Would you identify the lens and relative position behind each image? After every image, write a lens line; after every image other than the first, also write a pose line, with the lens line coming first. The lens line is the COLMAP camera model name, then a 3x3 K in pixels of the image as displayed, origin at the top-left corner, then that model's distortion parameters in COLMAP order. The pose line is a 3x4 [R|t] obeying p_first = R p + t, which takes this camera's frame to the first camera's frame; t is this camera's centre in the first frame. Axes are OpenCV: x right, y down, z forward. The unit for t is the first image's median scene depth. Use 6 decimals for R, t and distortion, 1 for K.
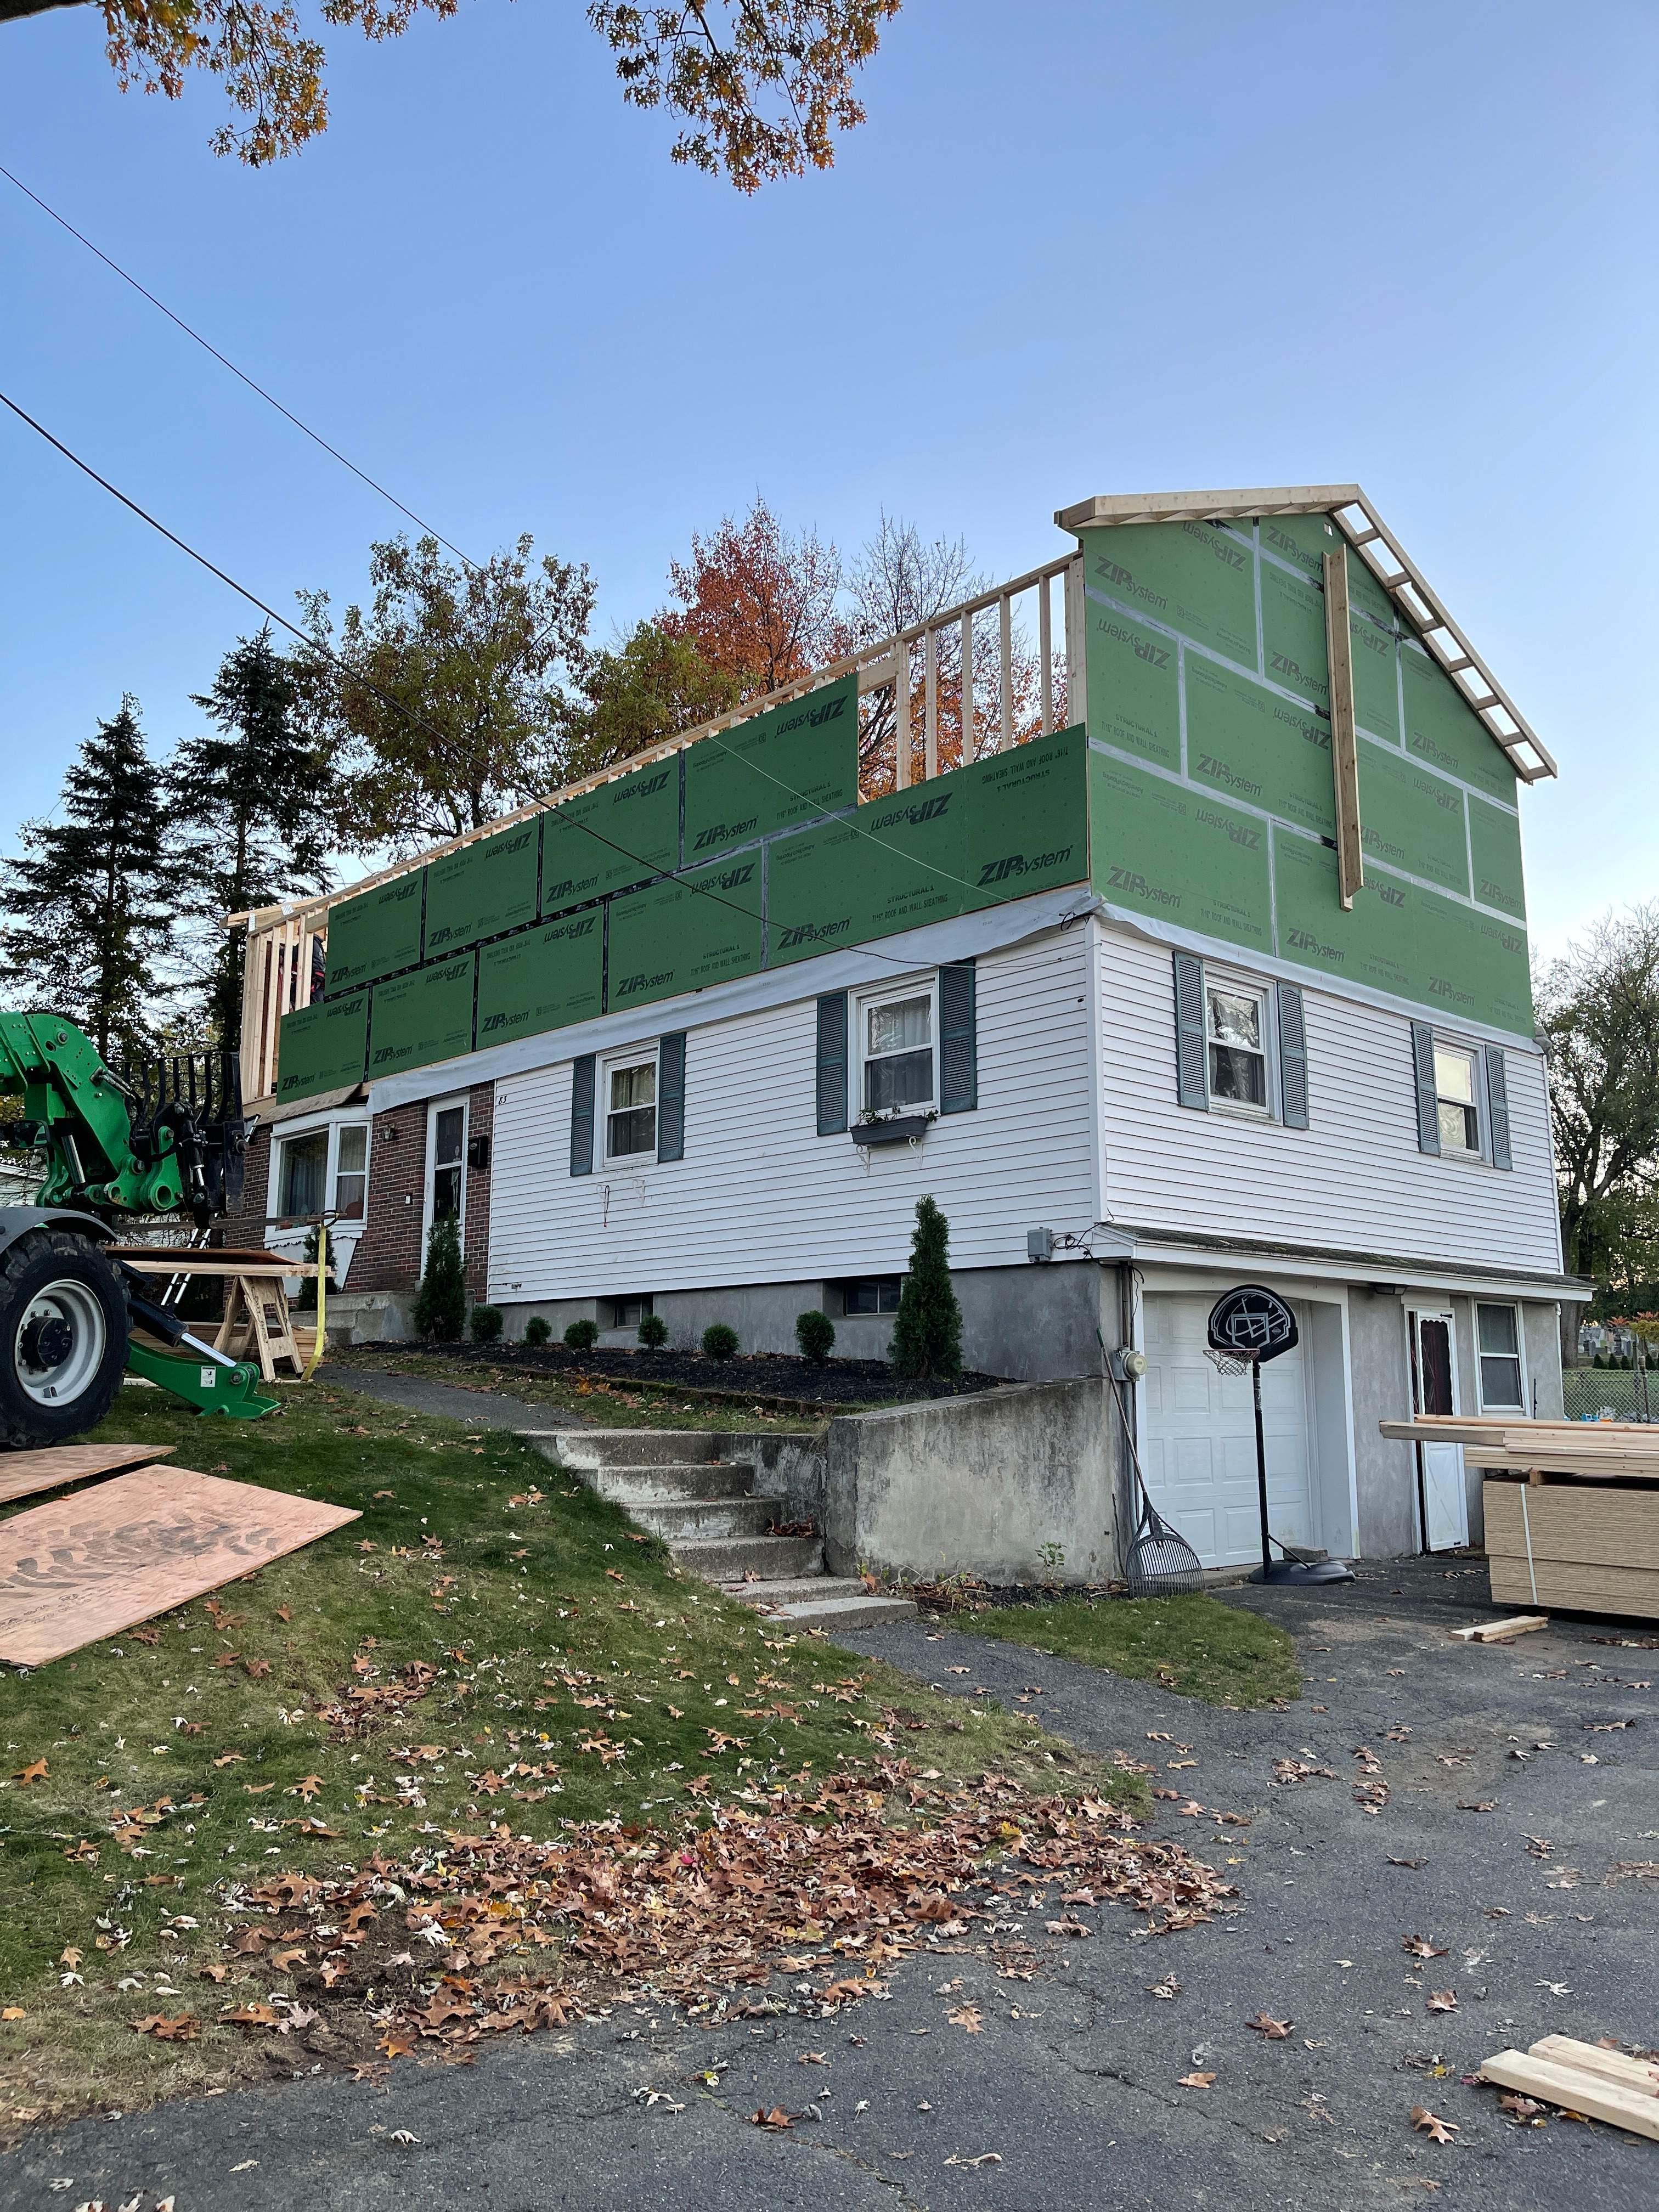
lens RADIAL K [[1643.4, 0, 860.5], [0, 1643.4, 1108.8], [0, 0, 1]] dist [0.005538, 0.002368]
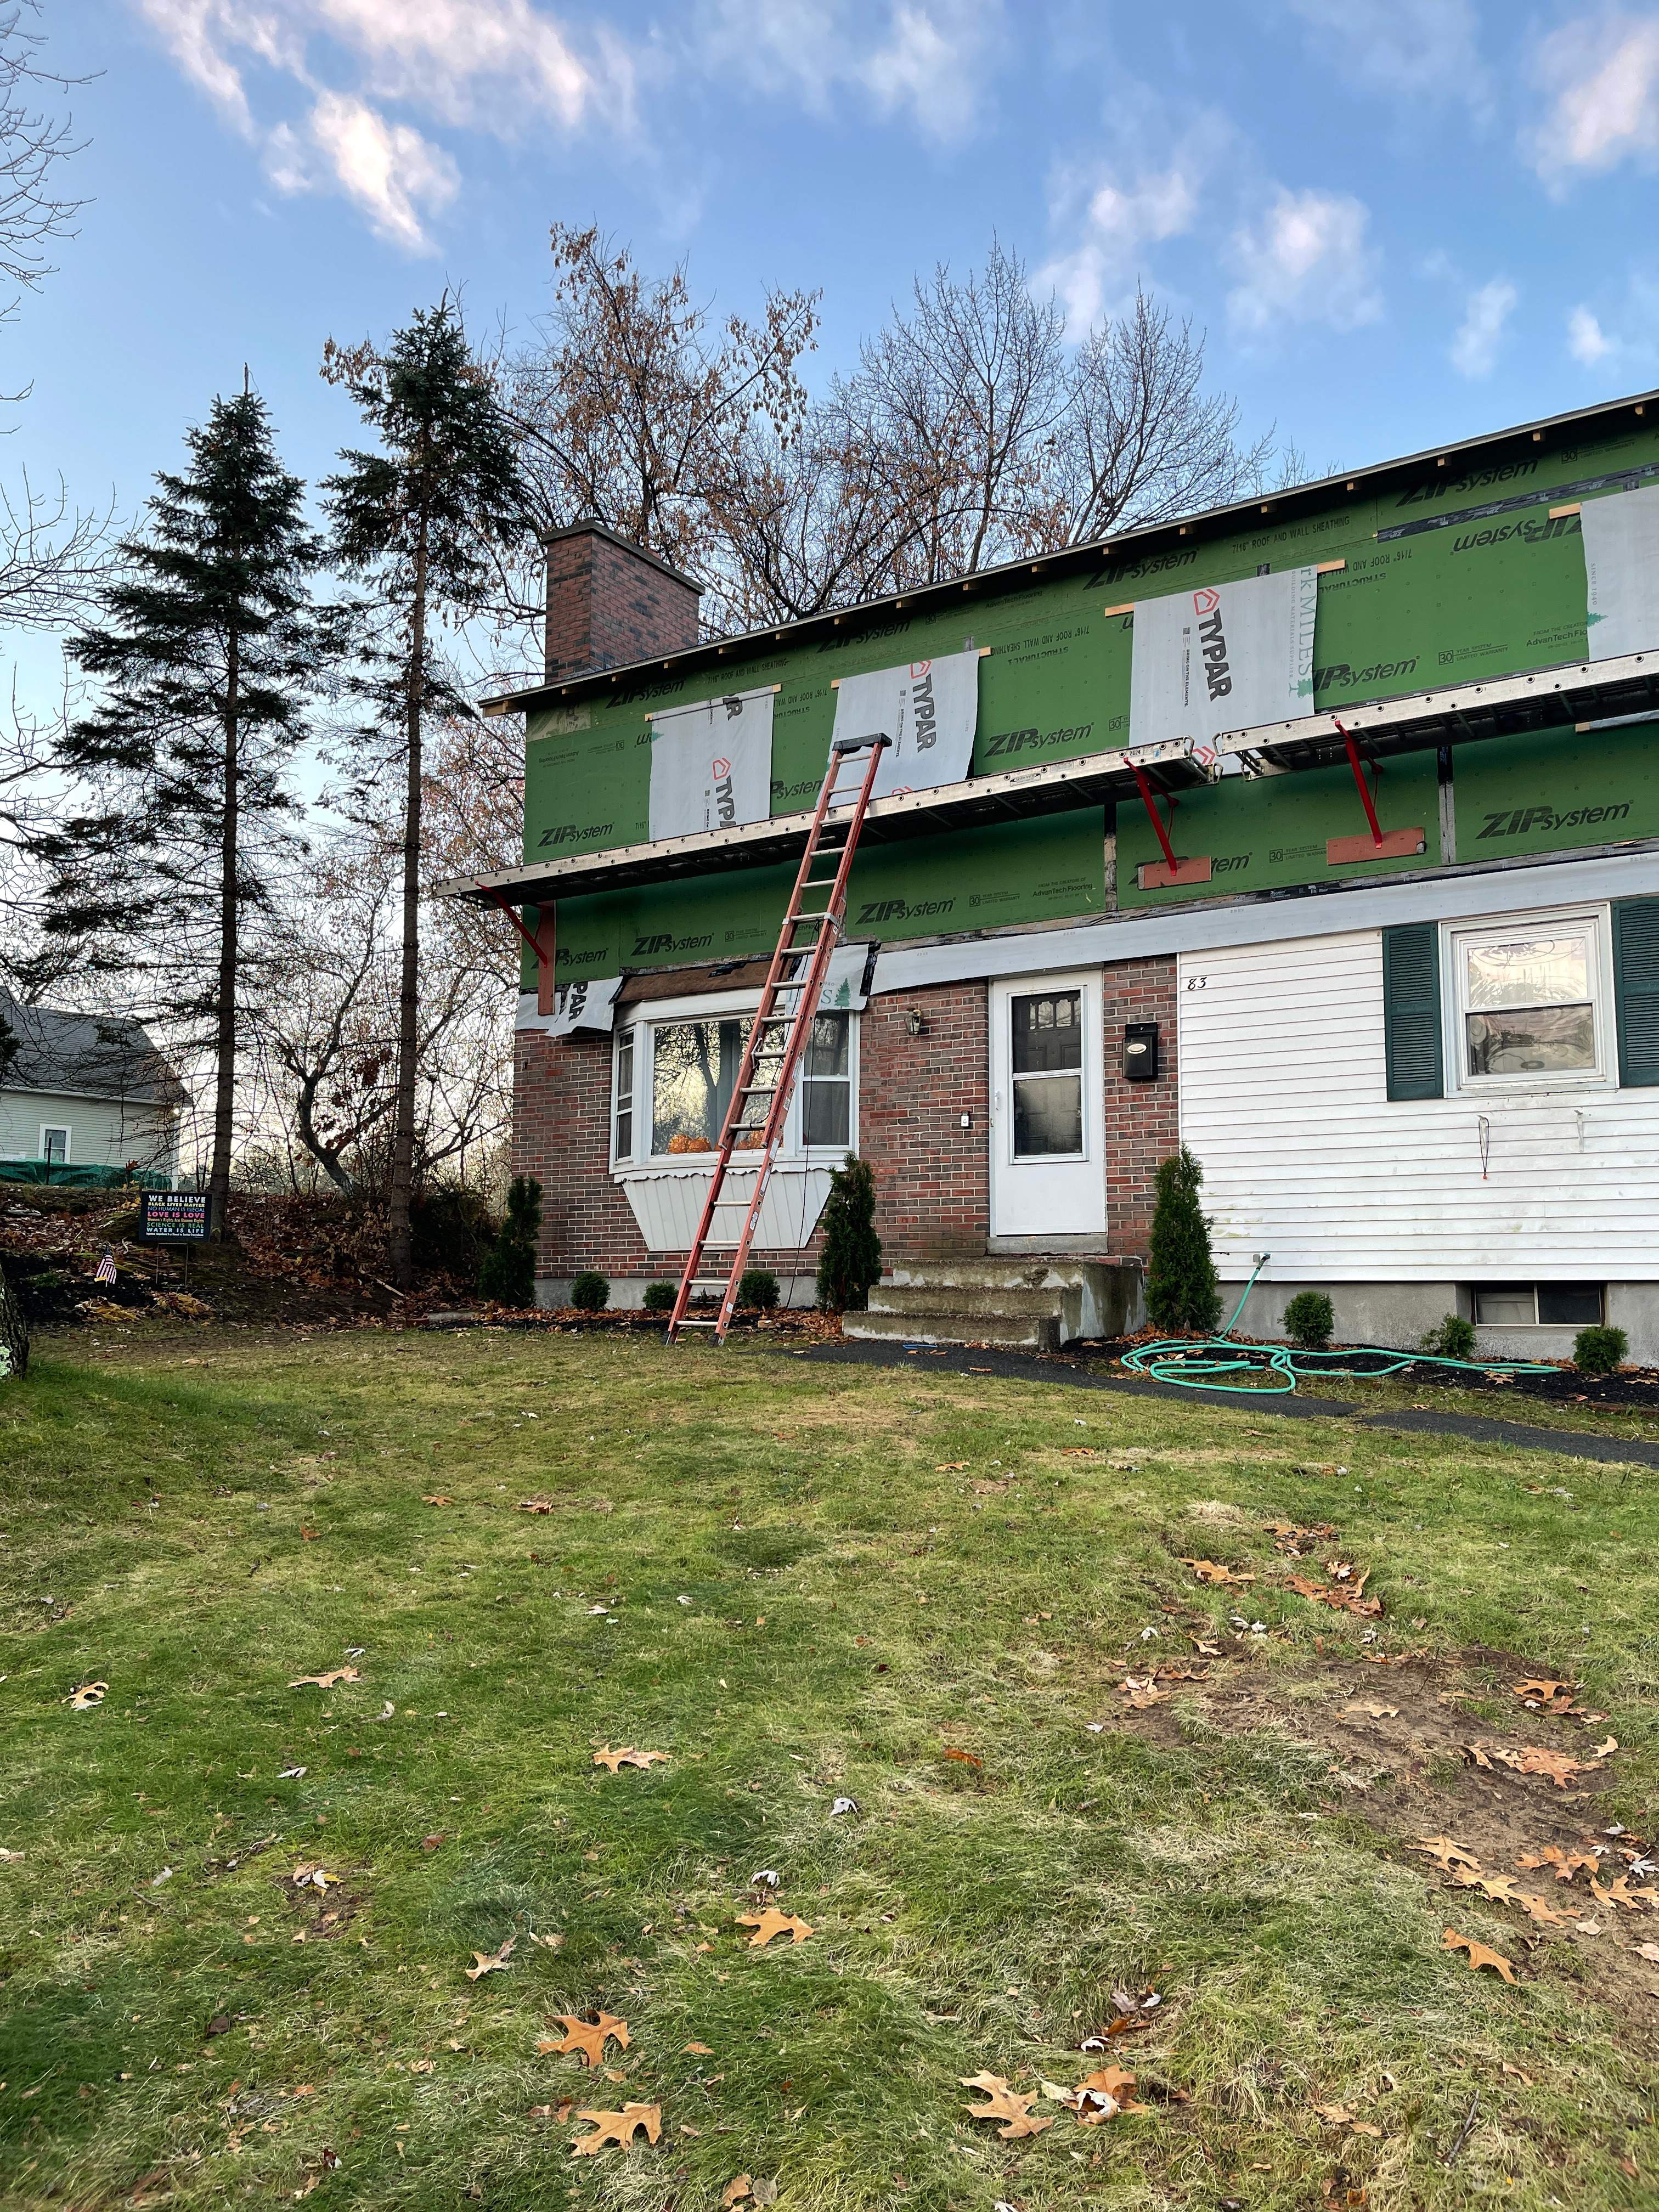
lens RADIAL K [[1540.6, 0, 829.5], [0, 1540.6, 1106.0], [0, 0, 1]] dist [0.004035, -0.048275]
pose [[0.959551, 0.042447, 0.278315, -0.504114], [-0.053759, 0.998004, 0.033138, 0.030213], [-0.276353, -0.046759, 0.959918, 0.398322]]
